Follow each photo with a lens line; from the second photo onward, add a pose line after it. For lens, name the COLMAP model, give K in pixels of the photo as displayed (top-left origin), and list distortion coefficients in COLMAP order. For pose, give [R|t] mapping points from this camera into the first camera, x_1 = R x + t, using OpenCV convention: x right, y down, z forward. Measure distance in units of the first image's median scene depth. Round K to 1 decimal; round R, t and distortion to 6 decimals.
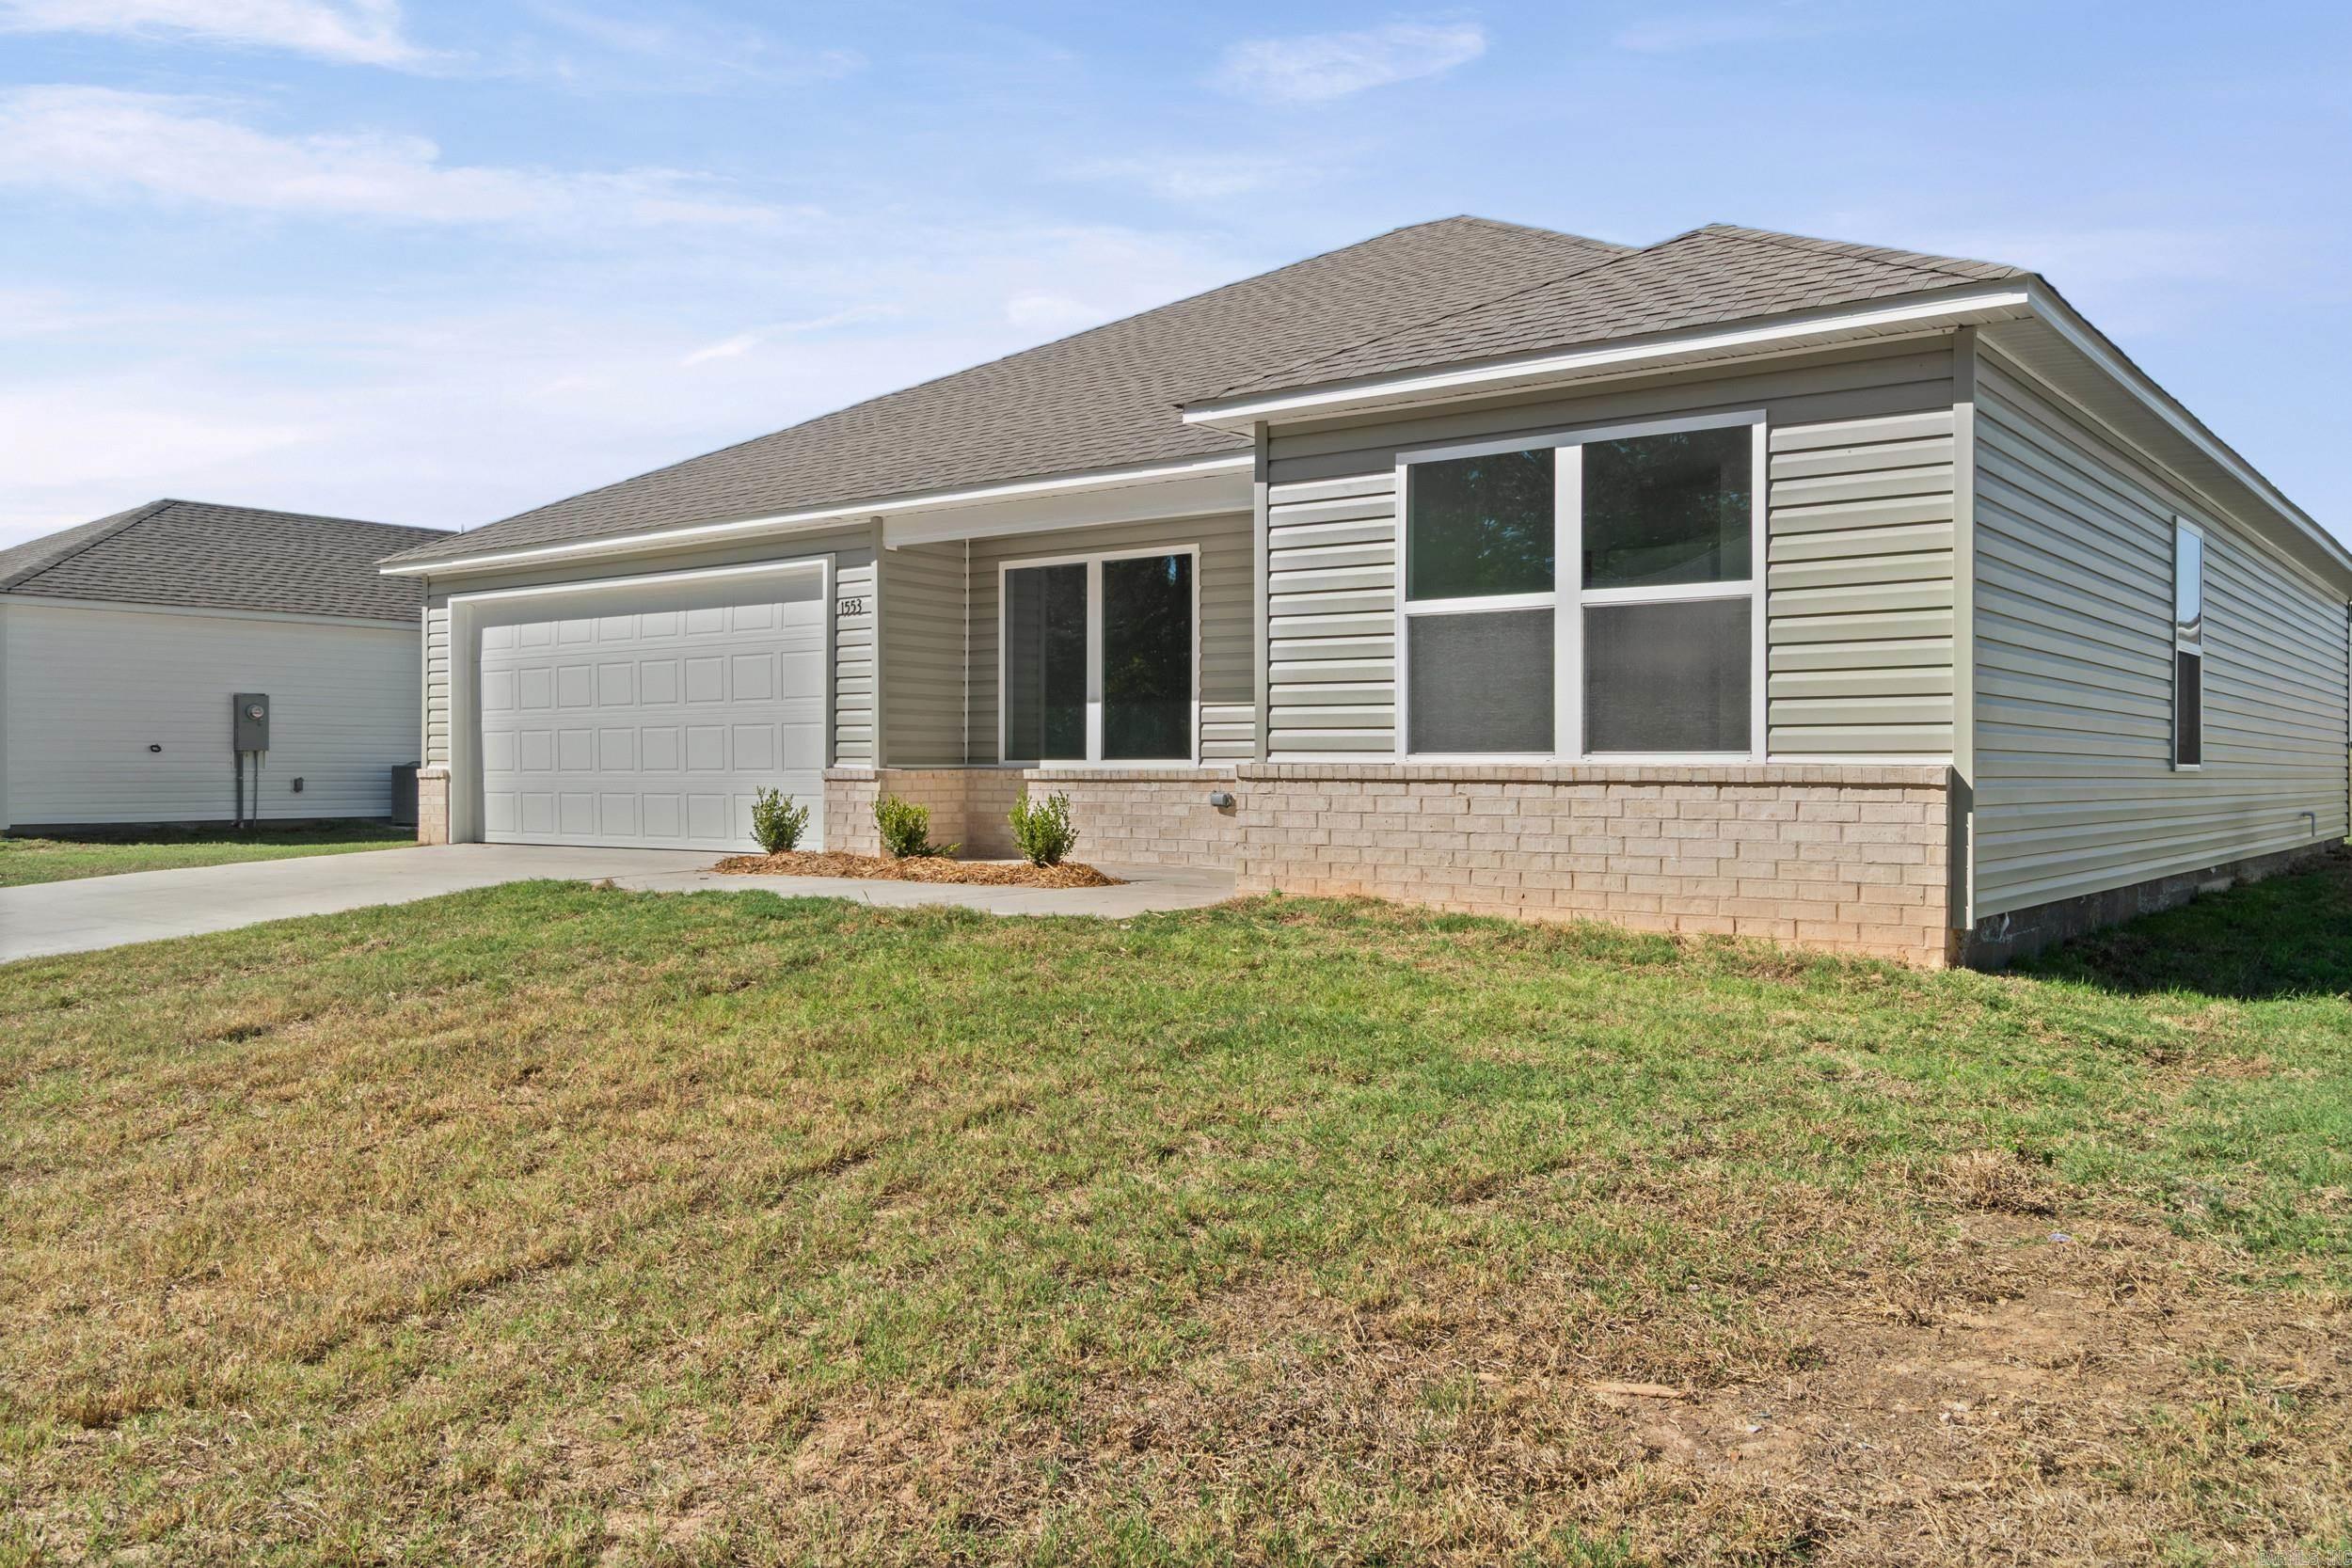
lens RADIAL K [[1848.4, 0, 1176.0], [0, 1848.4, 784.0], [0, 0, 1]] dist [-0.001155, 0.003358]
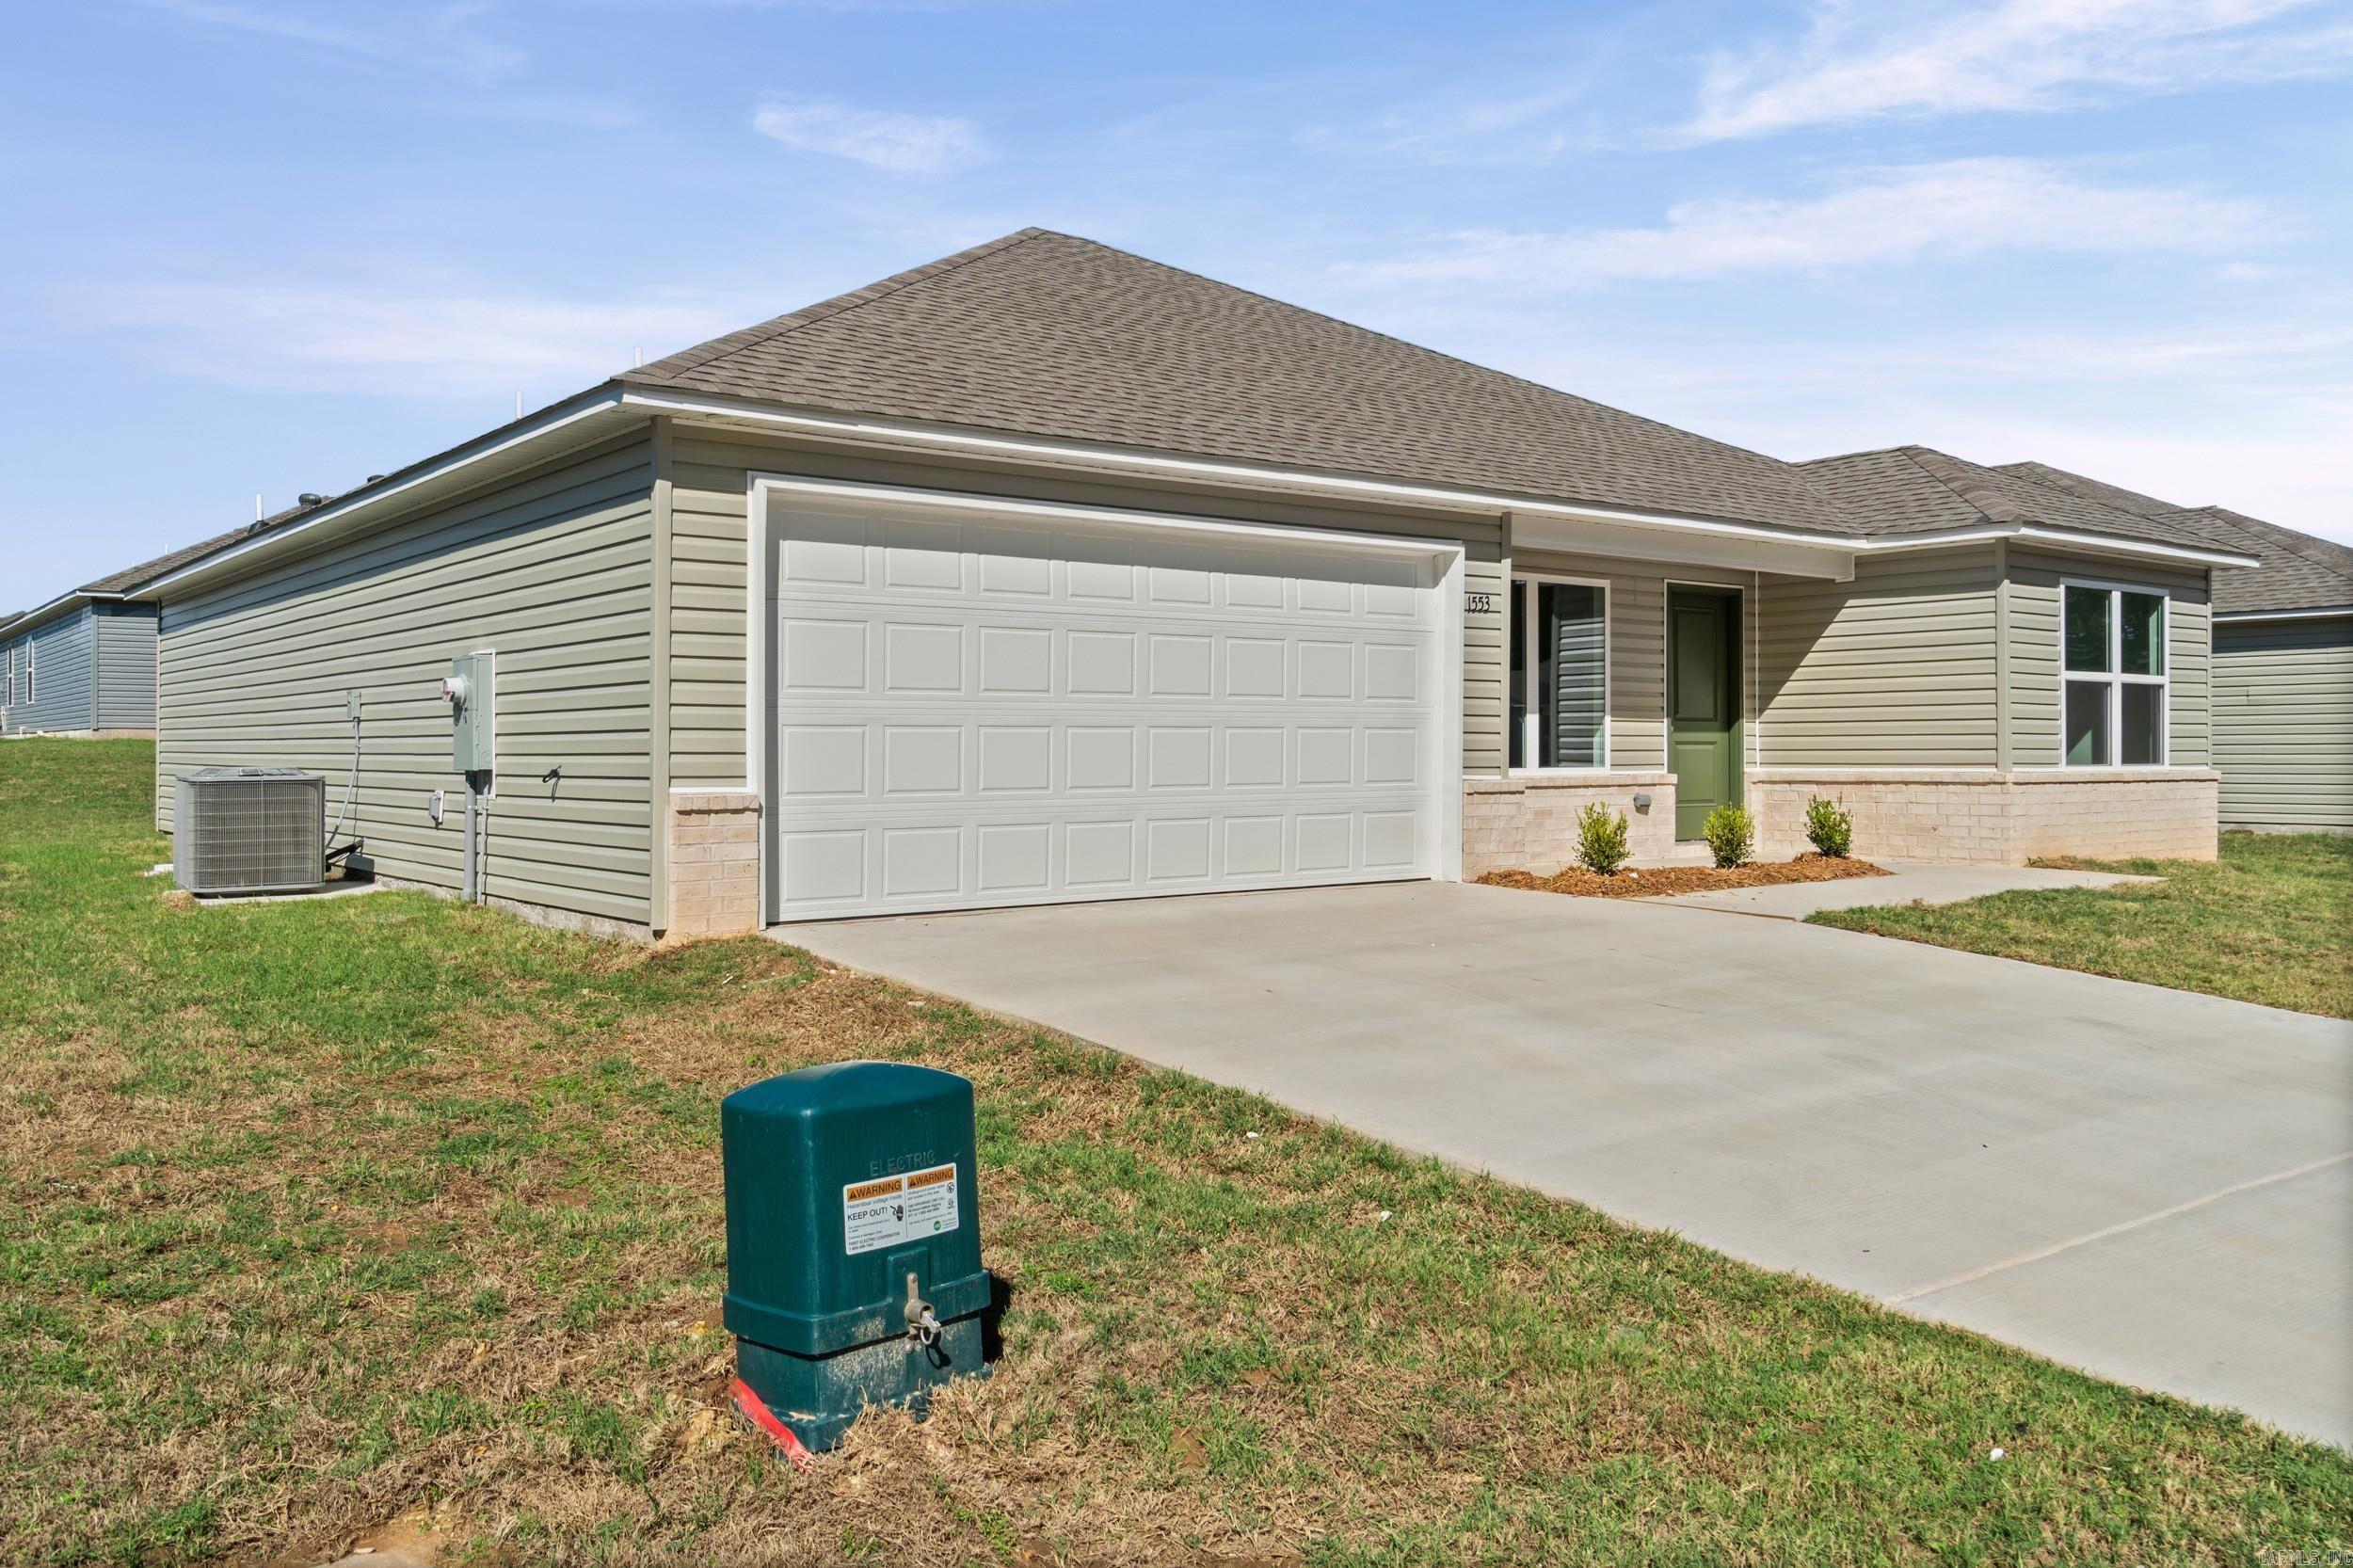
lens RADIAL K [[1849.3, 0, 1176.5], [0, 1849.3, 784.0], [0, 0, 1]] dist [-0.001155, 0.003358]
pose [[0.251799, -0.017885, 0.967614, -1.171200], [0.007466, 0.999835, 0.016537, -0.024038], [-0.967751, 0.003060, 0.251891, 0.971670]]
